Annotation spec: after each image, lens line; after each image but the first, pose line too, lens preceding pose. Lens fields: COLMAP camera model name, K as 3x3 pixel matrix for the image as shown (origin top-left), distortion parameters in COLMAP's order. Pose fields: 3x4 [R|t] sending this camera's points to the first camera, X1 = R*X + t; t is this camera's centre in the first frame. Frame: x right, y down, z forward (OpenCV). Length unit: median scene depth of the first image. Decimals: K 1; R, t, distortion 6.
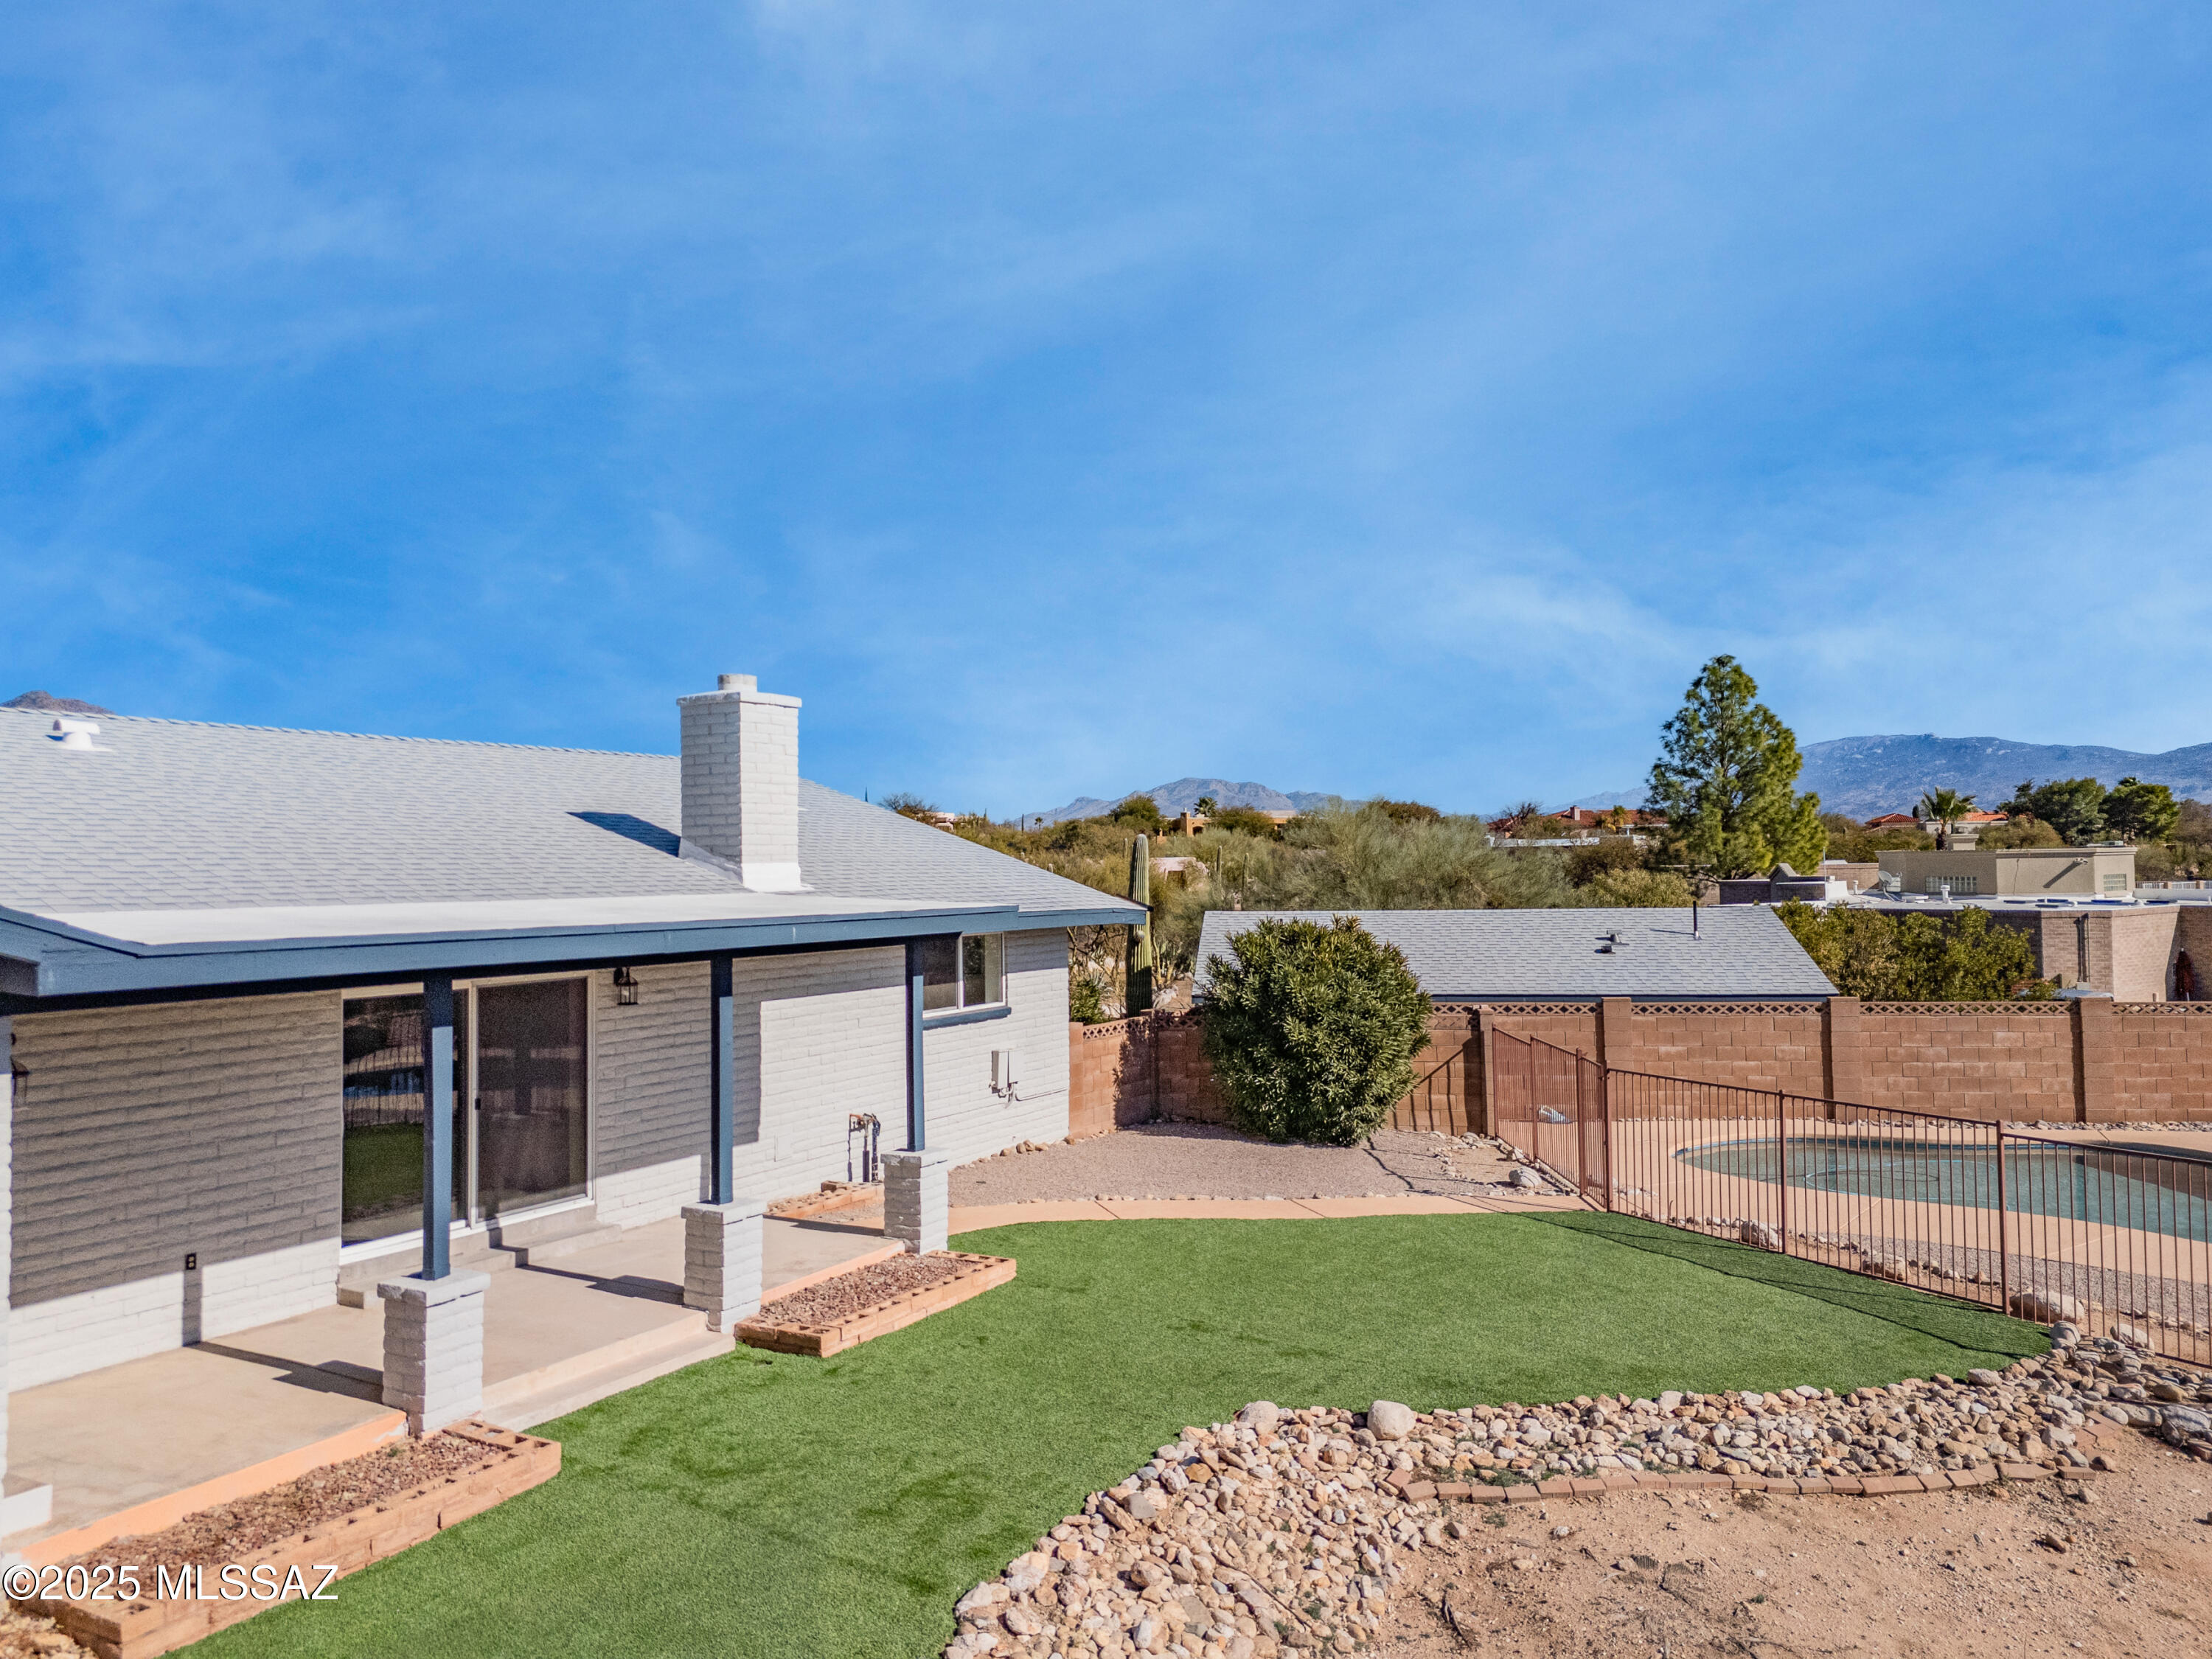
lens RADIAL K [[1558.3, 0, 1106.0], [0, 1558.3, 829.5], [0, 0, 1]] dist [0.057067, -0.057599]
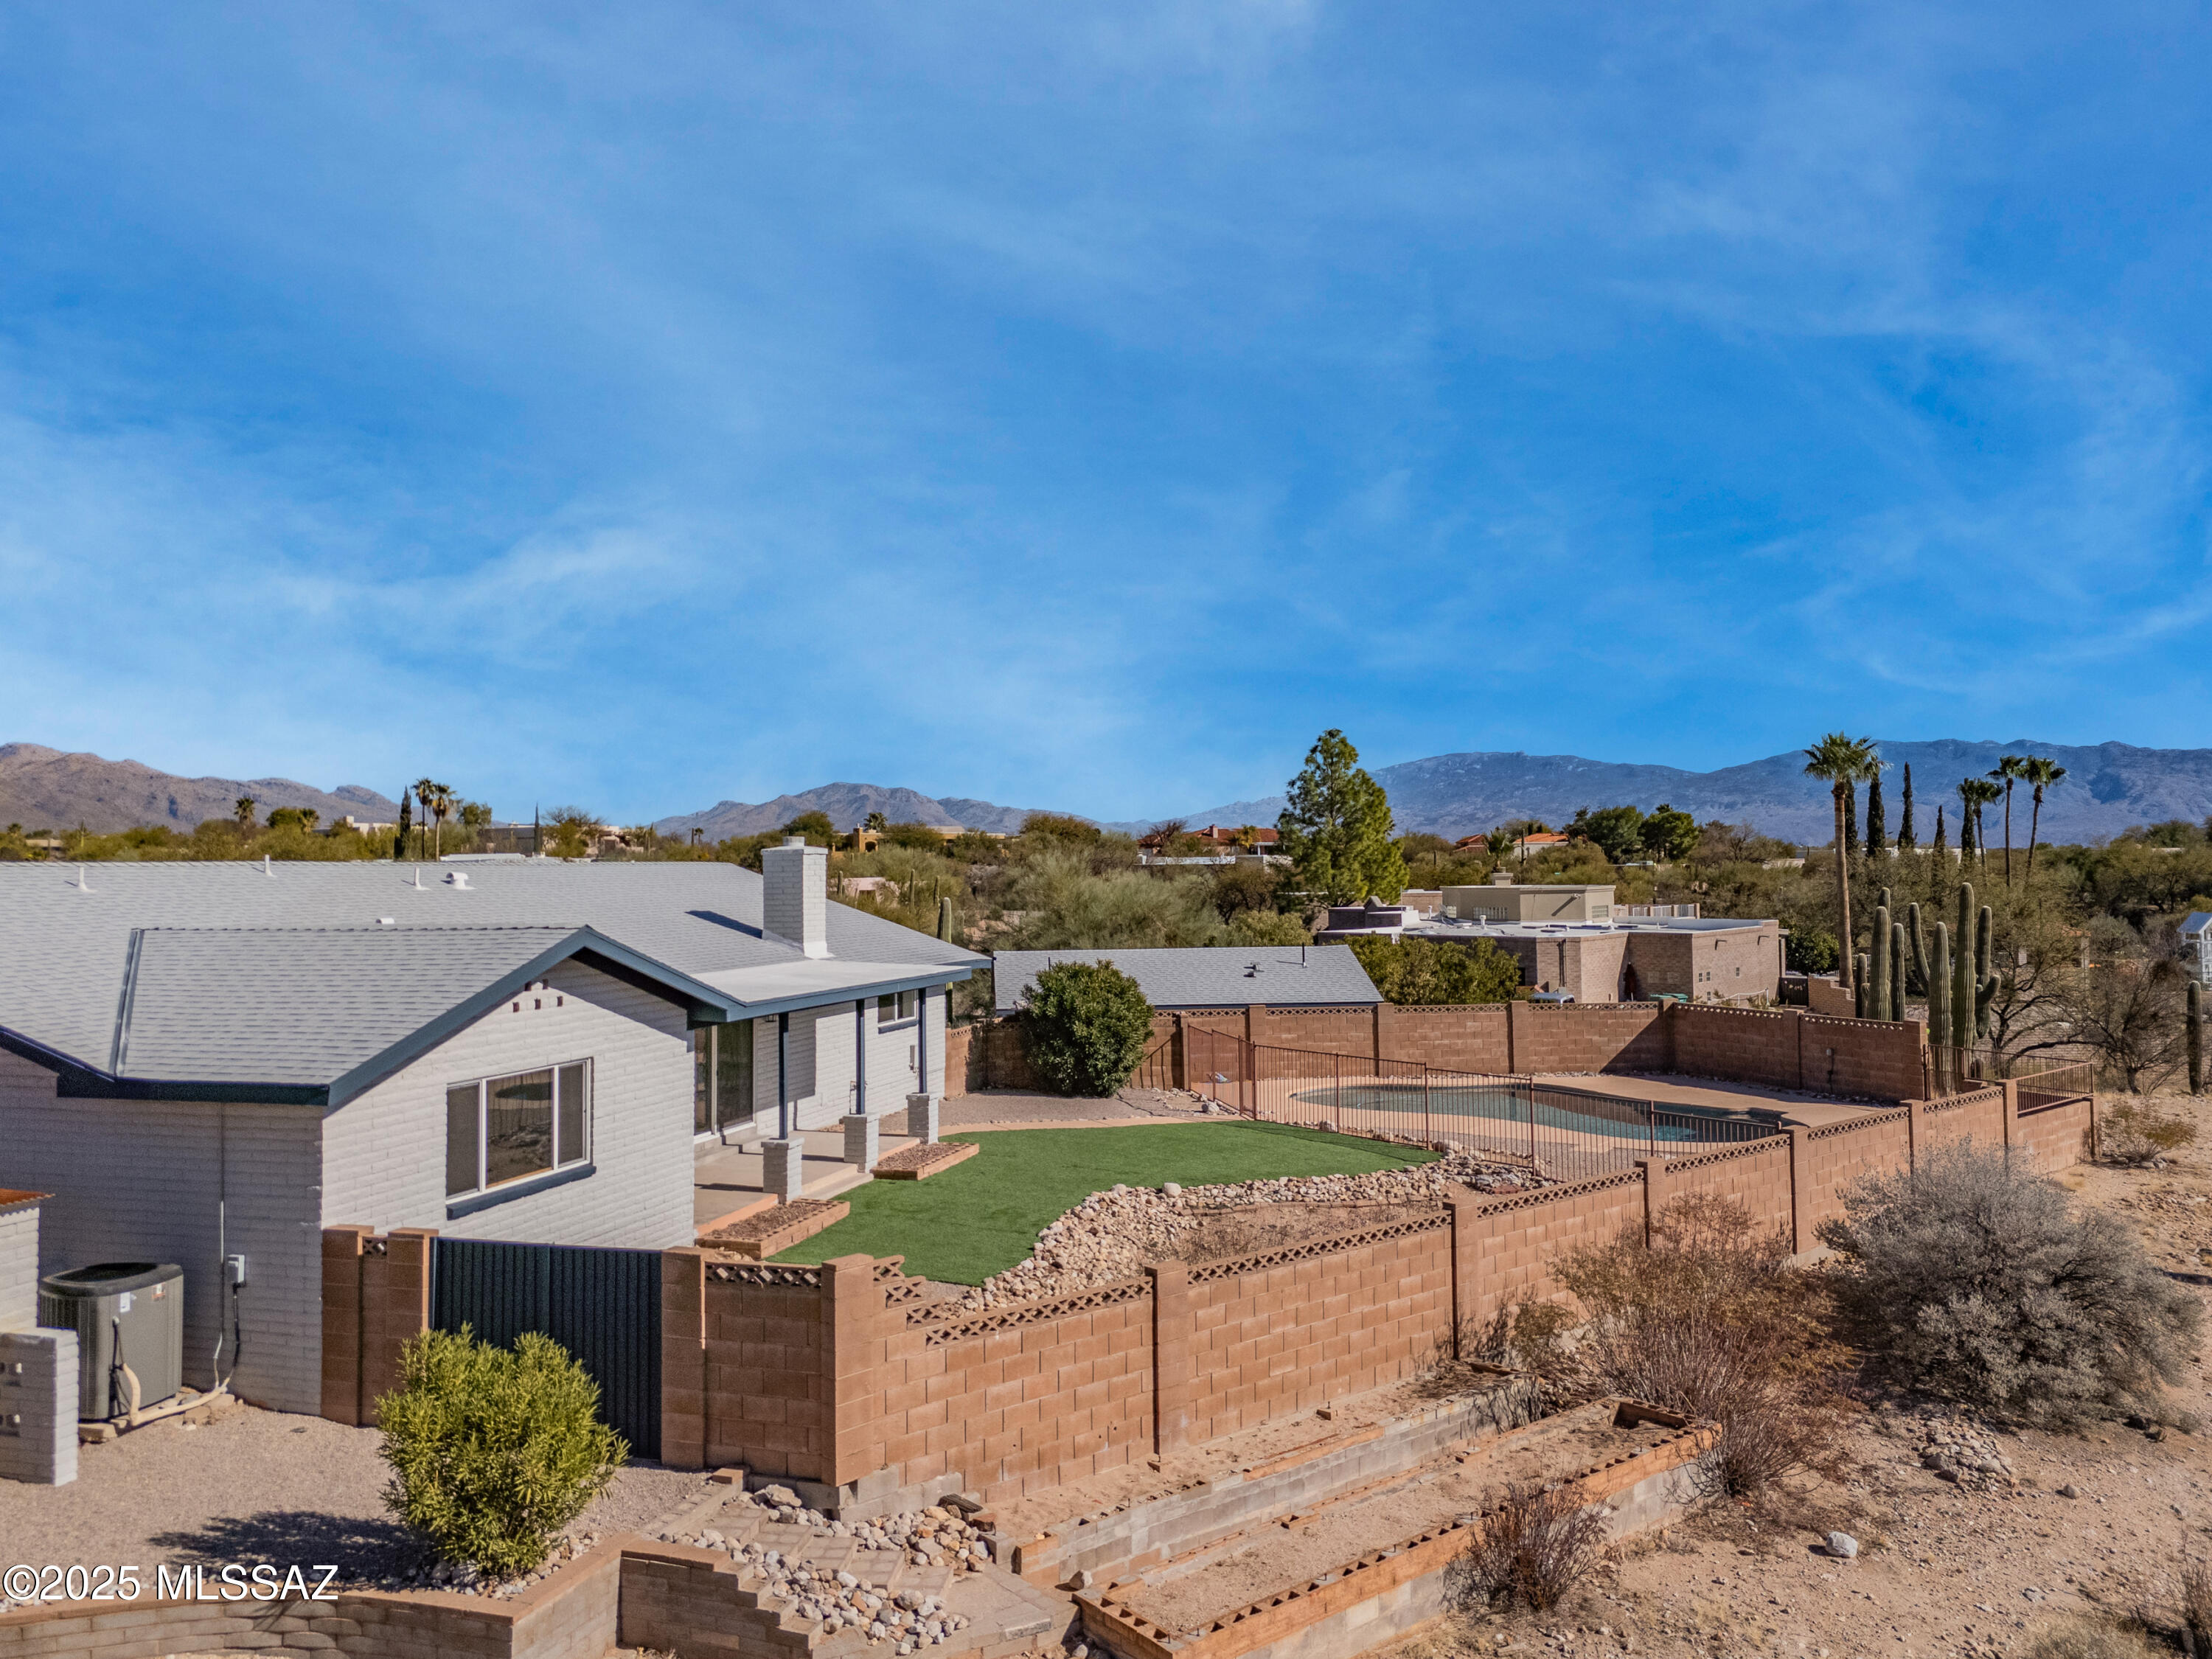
lens RADIAL K [[1565.9, 0, 1106.0], [0, 1565.9, 829.5], [0, 0, 1]] dist [0.083449, -0.001613]
pose [[0.974819, 0.008536, 0.222834, -0.213797], [-0.007850, 0.999961, -0.003963, -0.075488], [-0.222860, 0.002113, 0.974848, -0.616192]]
